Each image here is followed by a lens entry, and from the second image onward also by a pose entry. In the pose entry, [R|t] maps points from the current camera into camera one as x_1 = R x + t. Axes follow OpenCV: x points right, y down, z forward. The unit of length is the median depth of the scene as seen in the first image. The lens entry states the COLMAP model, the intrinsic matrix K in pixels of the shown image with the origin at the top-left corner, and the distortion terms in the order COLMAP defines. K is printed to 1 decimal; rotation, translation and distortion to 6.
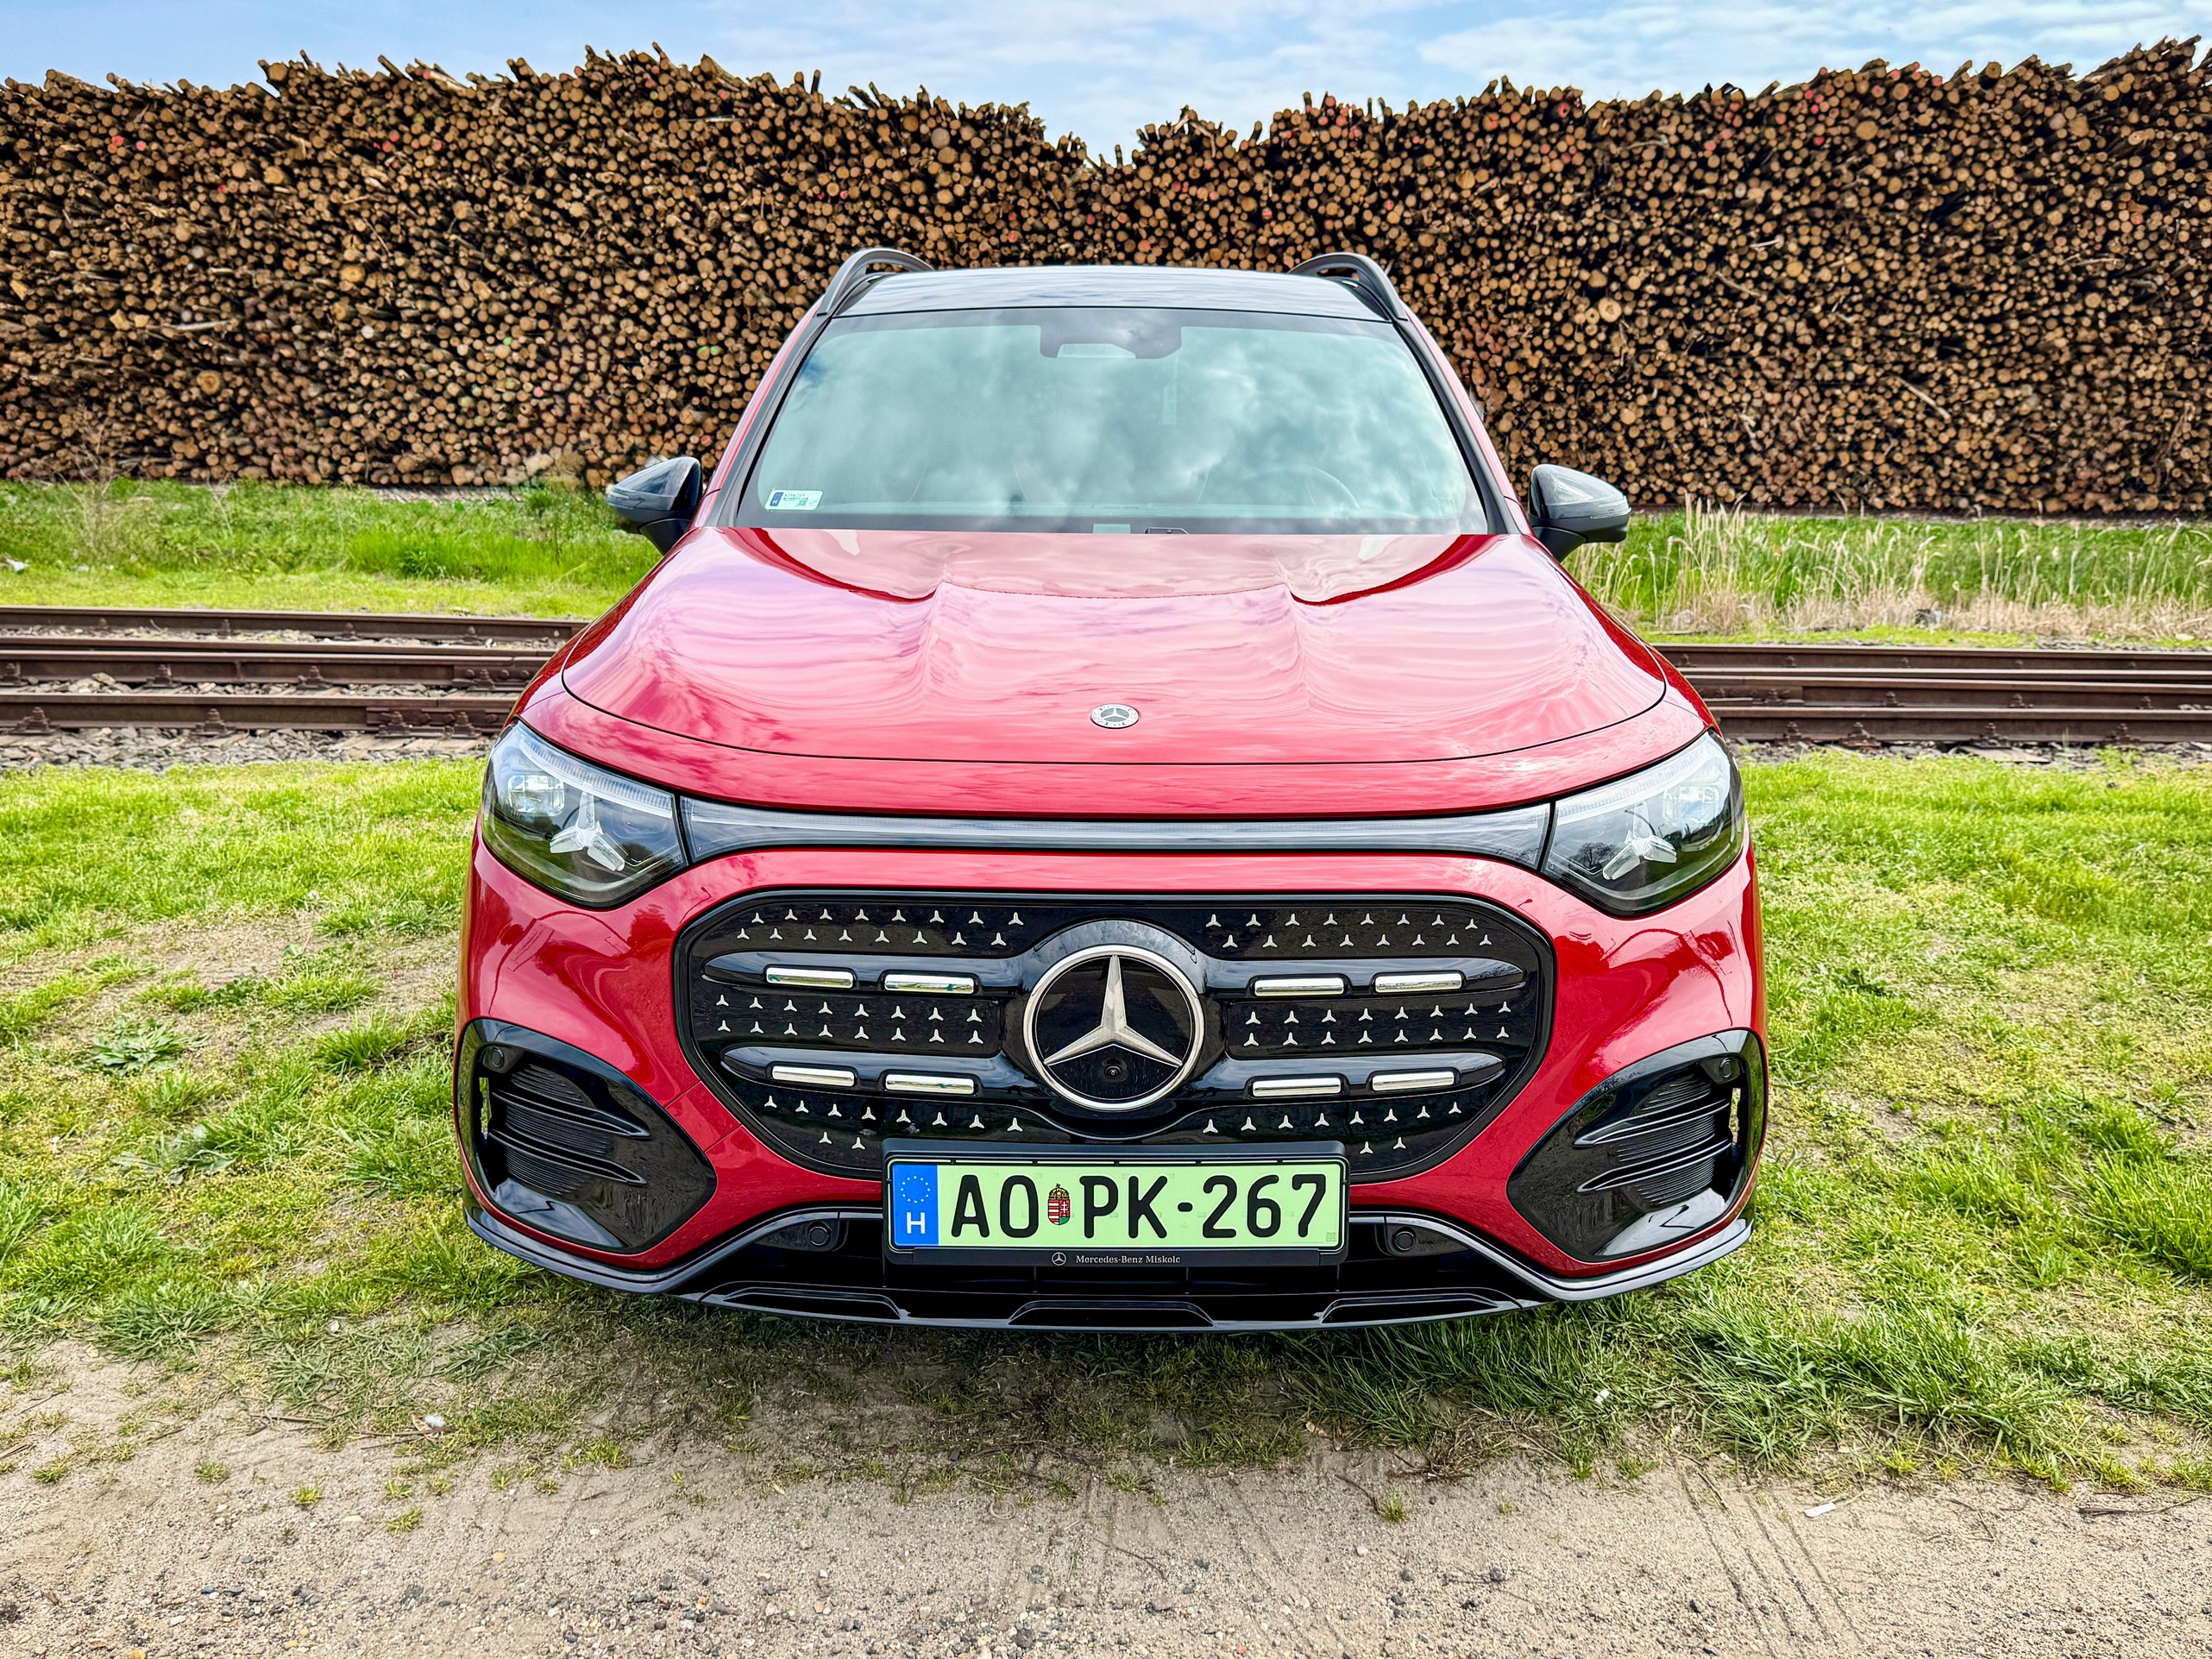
lens RADIAL K [[1884.1, 0, 1101.8], [0, 1884.1, 835.6], [0, 0, 1]] dist [0.015902, -0.027903]
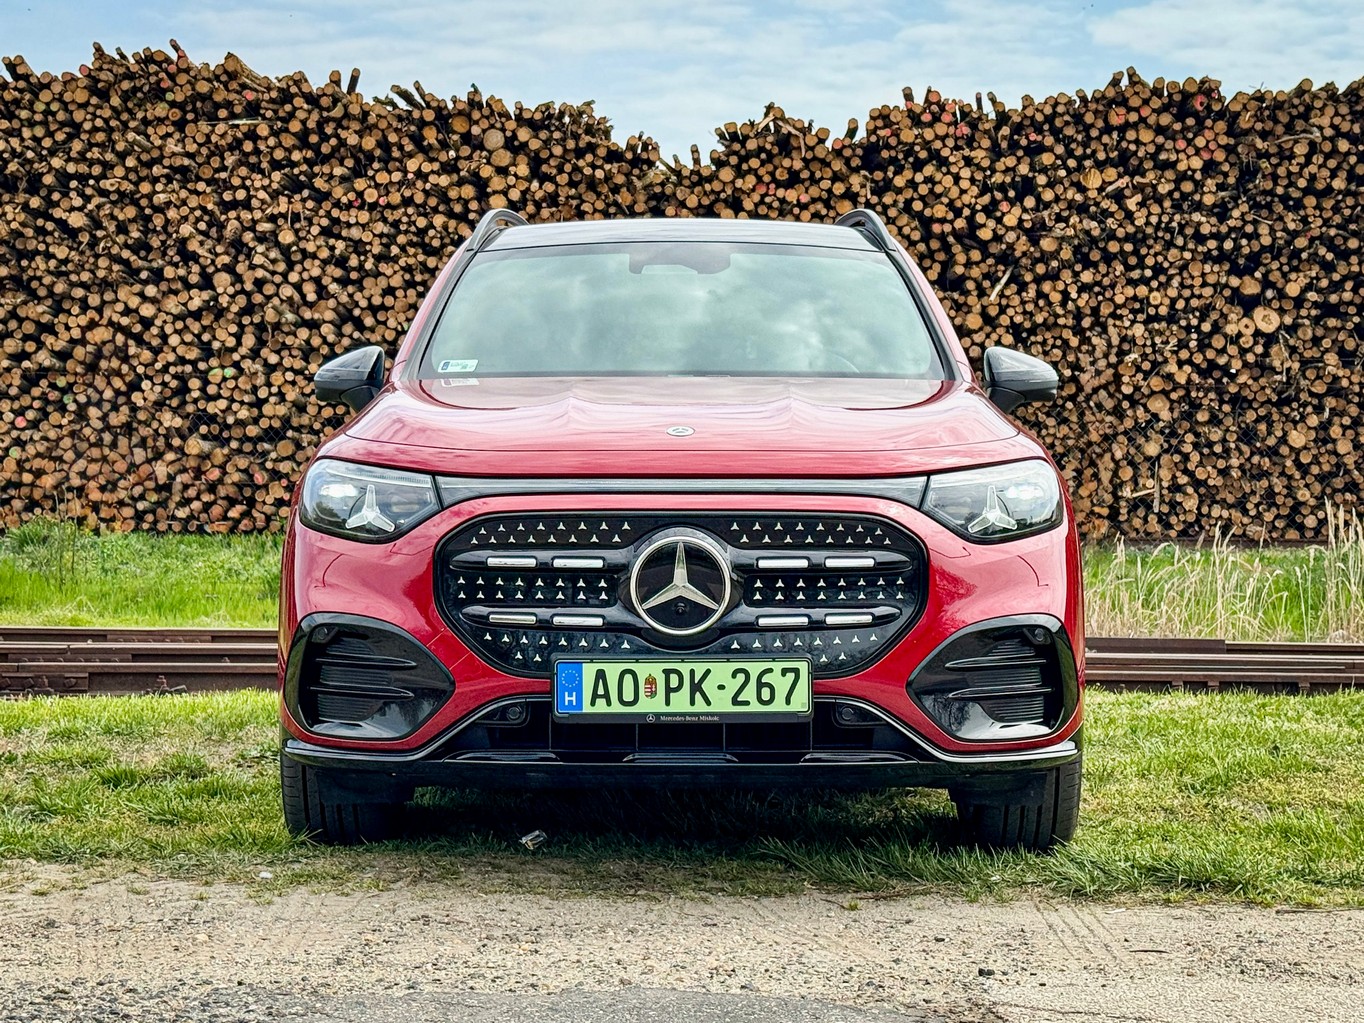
lens RADIAL K [[2584.8, 0, 654.7], [0, 2584.8, 473.5], [0, 0, 1]] dist [0.155586, -0.121833]
pose [[0.999926, -0.007143, -0.009831, 0.000689], [0.004742, 0.974225, -0.225531, 0.057688], [0.011188, 0.225467, 0.974186, -0.149635]]
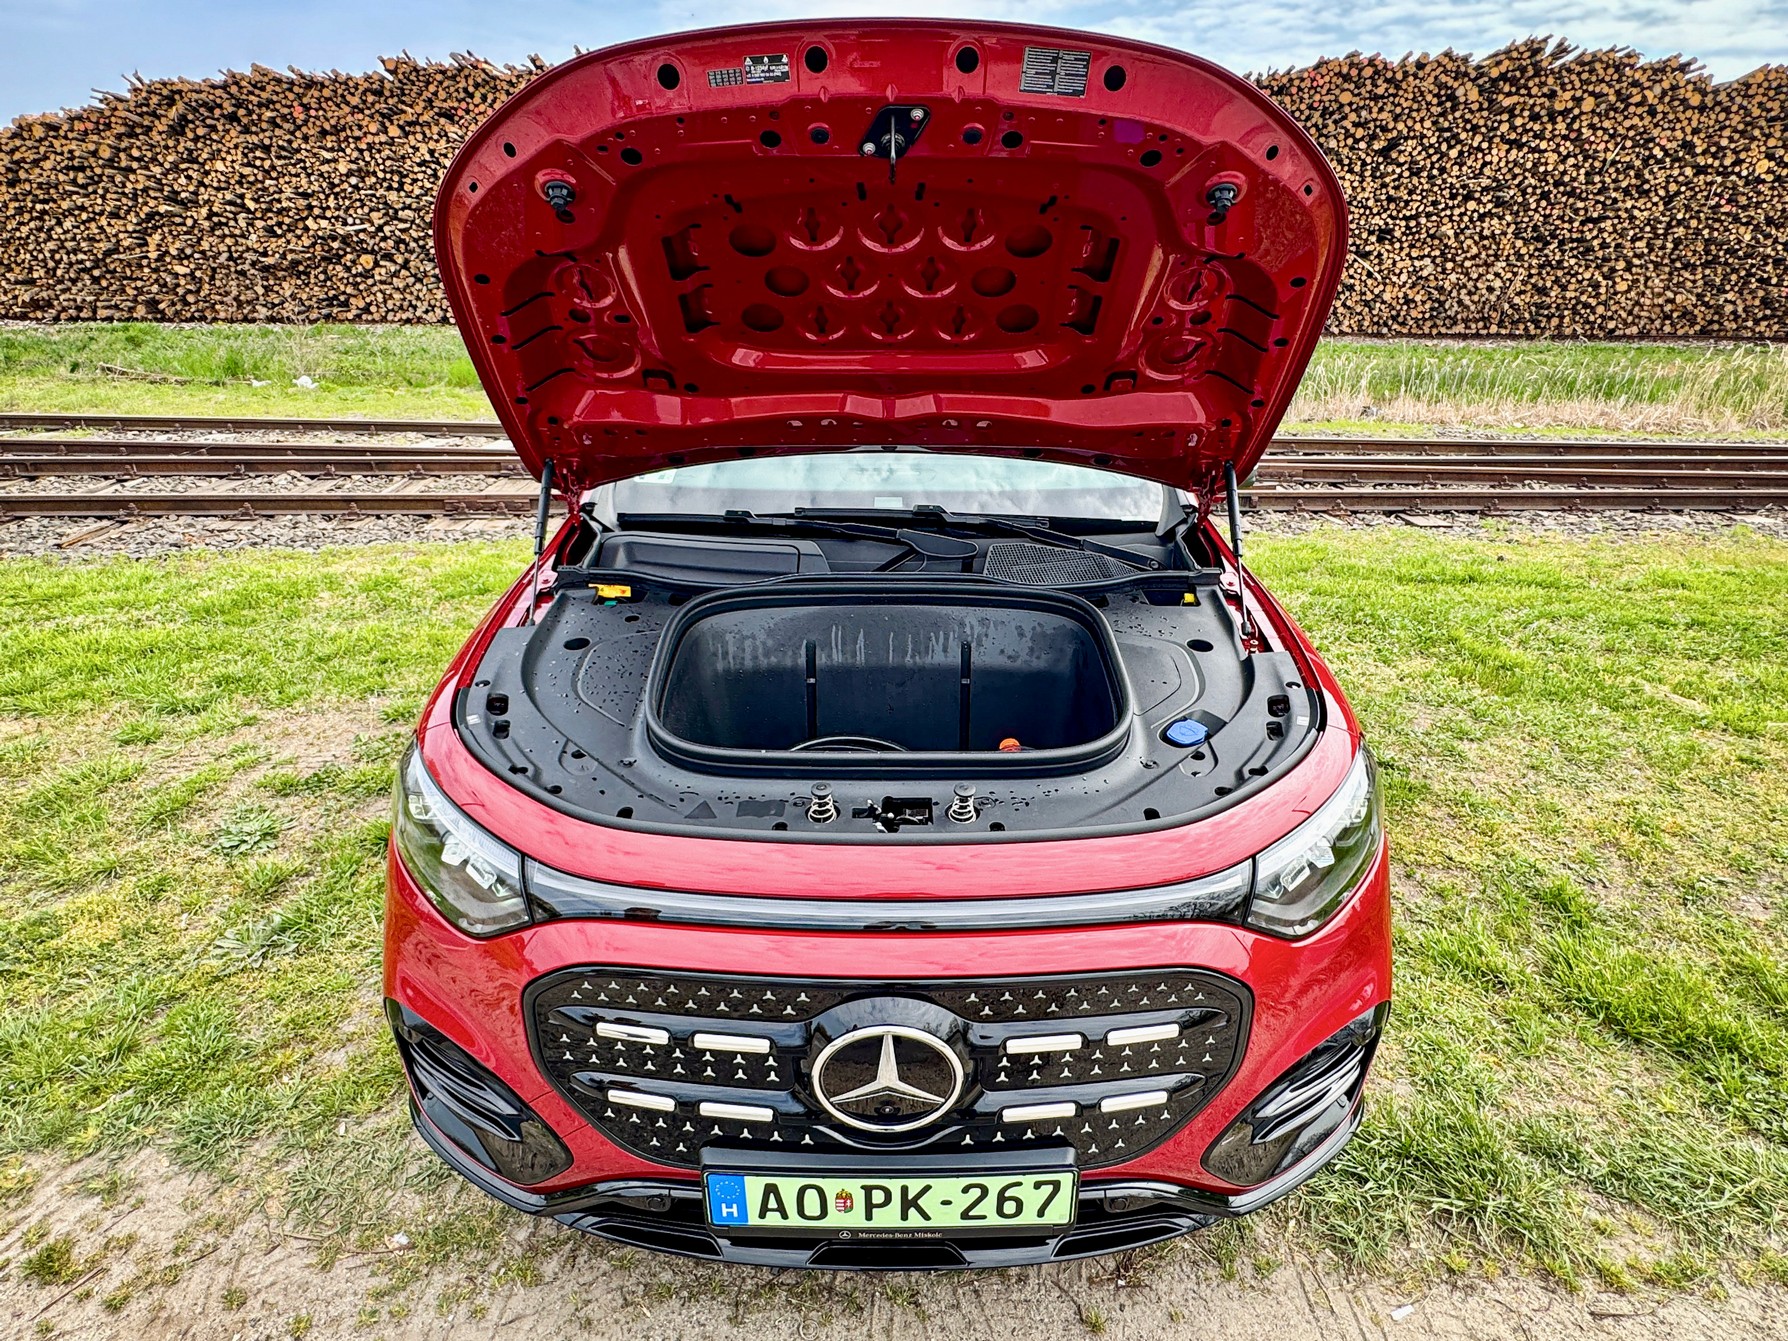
lens RADIAL K [[1000.1, 0, 889.6], [0, 1000.1, 676.8], [0, 0, 1]] dist [0.000339, -0.002387]
pose [[0.999986, -0.005130, -0.000930, 0.000950], [0.005214, 0.984572, 0.174900, -0.025989], [0.000019, -0.174903, 0.984586, 0.040811]]
